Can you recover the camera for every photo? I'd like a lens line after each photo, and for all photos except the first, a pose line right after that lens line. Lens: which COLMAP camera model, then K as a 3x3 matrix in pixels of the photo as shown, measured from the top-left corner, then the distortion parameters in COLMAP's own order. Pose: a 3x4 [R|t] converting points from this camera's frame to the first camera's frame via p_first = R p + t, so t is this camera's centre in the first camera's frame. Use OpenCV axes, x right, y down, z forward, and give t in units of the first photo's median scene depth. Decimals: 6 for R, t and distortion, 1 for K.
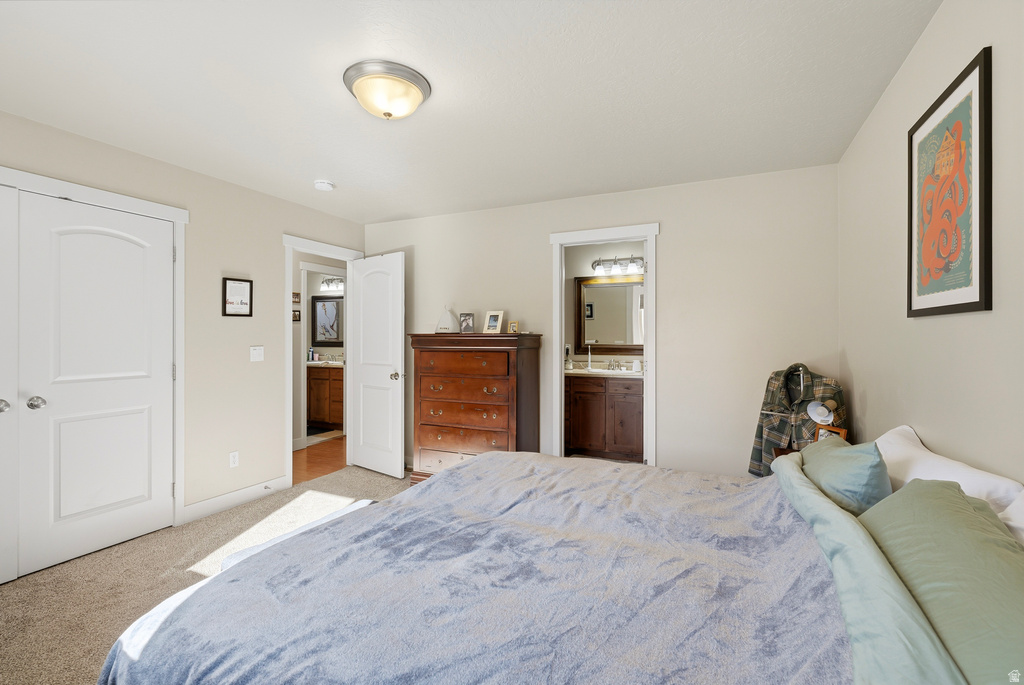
lens RADIAL K [[476.7, 0, 512.2], [0, 476.7, 341.0], [0, 0, 1]] dist [-0.010690, 0.000523]
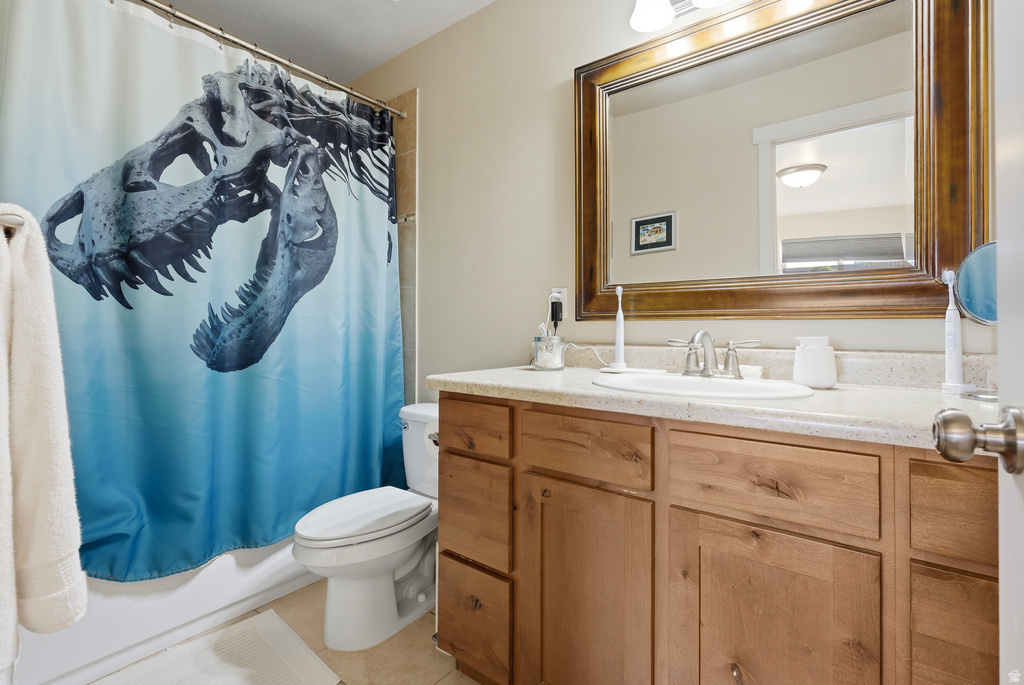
lens RADIAL K [[476.7, 0, 504.4], [0, 476.7, 325.3], [0, 0, 1]] dist [-0.010690, 0.000523]
pose [[0.969464, -0.003572, -0.245209, 0.164380], [0.001355, 0.999957, -0.009209, 0.034628], [0.245231, 0.008595, 0.969426, 0.701481]]
